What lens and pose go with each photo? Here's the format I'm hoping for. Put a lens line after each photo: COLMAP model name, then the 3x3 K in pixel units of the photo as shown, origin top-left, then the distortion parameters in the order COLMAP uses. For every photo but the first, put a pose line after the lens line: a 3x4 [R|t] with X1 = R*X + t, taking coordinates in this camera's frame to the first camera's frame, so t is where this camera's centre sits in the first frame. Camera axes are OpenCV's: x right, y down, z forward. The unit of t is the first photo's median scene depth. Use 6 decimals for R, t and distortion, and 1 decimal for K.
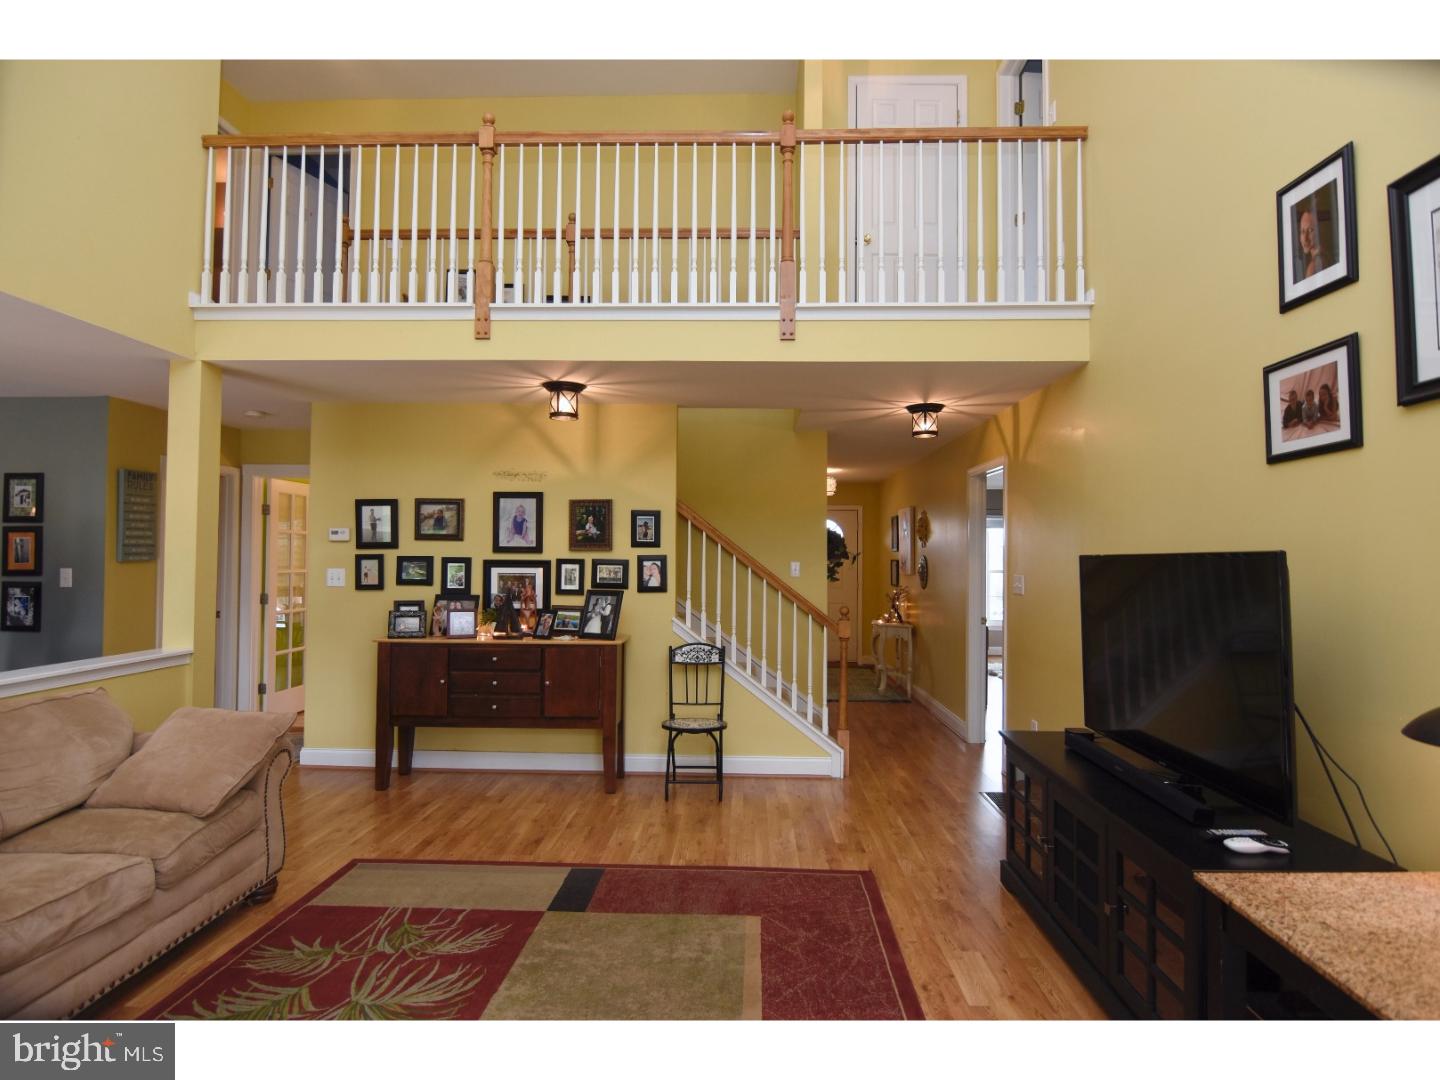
lens RADIAL K [[775.8, 0, 723.0], [0, 775.8, 530.5], [0, 0, 1]] dist [-0.002294, -0.003253]
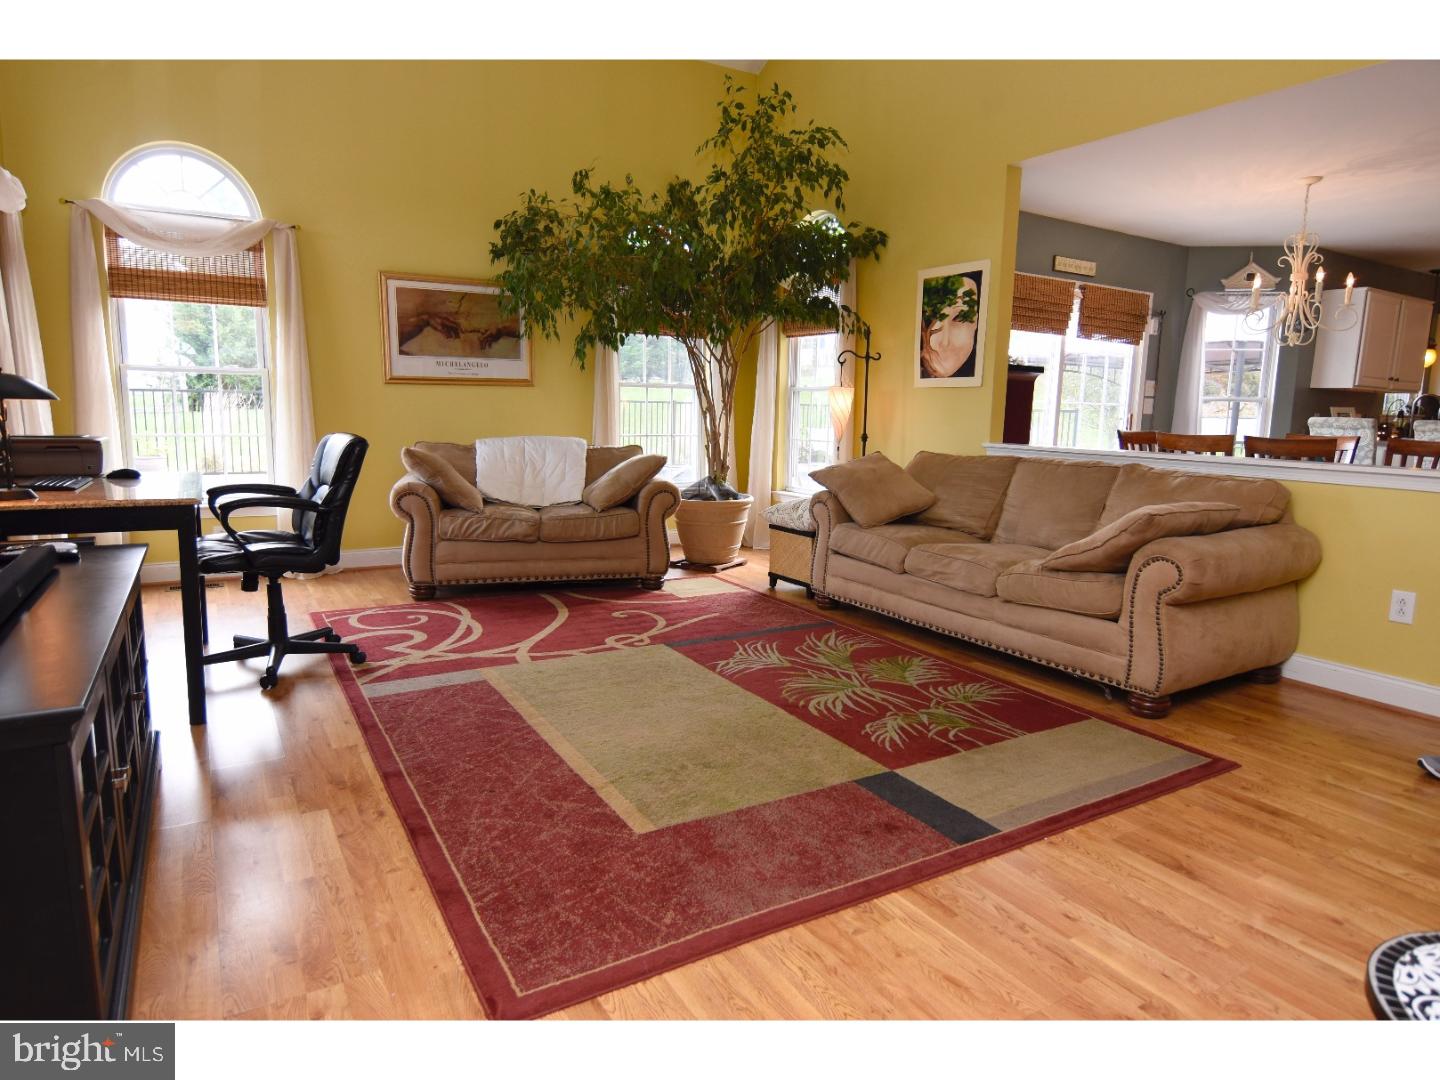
lens RADIAL K [[873.2, 0, 717.2], [0, 873.2, 547.1], [0, 0, 1]] dist [0.003634, -0.013398]
pose [[-0.842545, 0.058466, -0.535444, 0.402733], [-0.010357, 0.992149, 0.124631, 0.184371], [0.538527, 0.110553, -0.835324, 1.769653]]
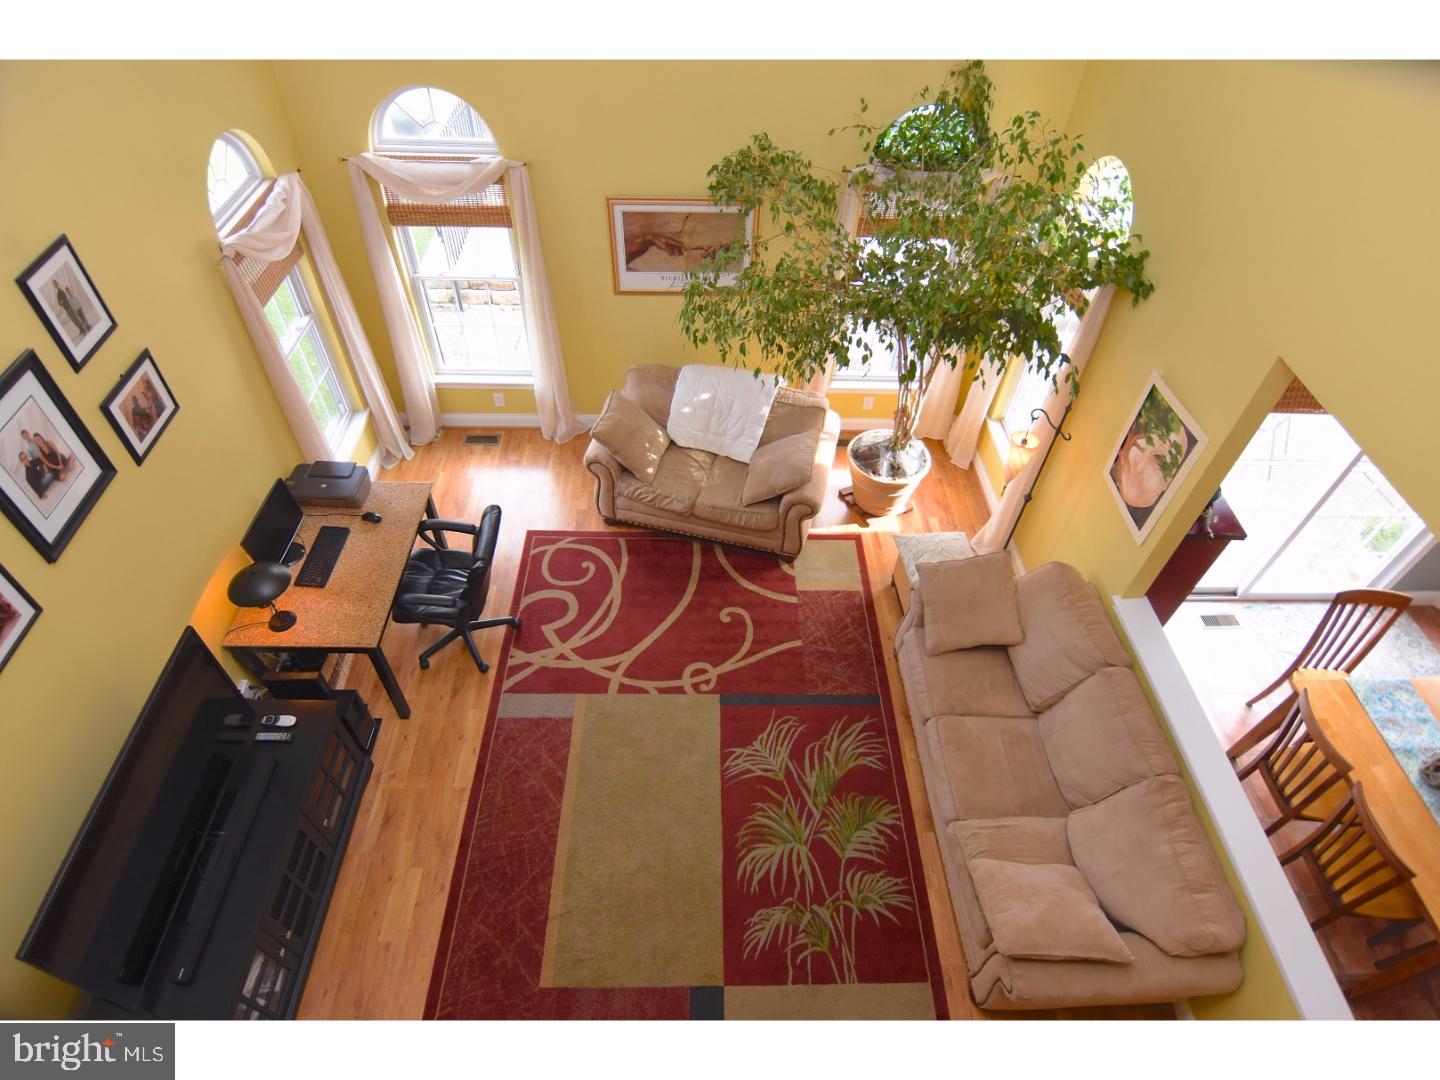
lens RADIAL K [[775.8, 0, 707.5], [0, 775.8, 554.4], [0, 0, 1]] dist [-0.002294, -0.003253]
pose [[-0.998259, 0.010937, -0.057965, -0.159399], [-0.034113, 0.694629, 0.718559, -0.882084], [0.048123, 0.719285, -0.693046, 1.479431]]
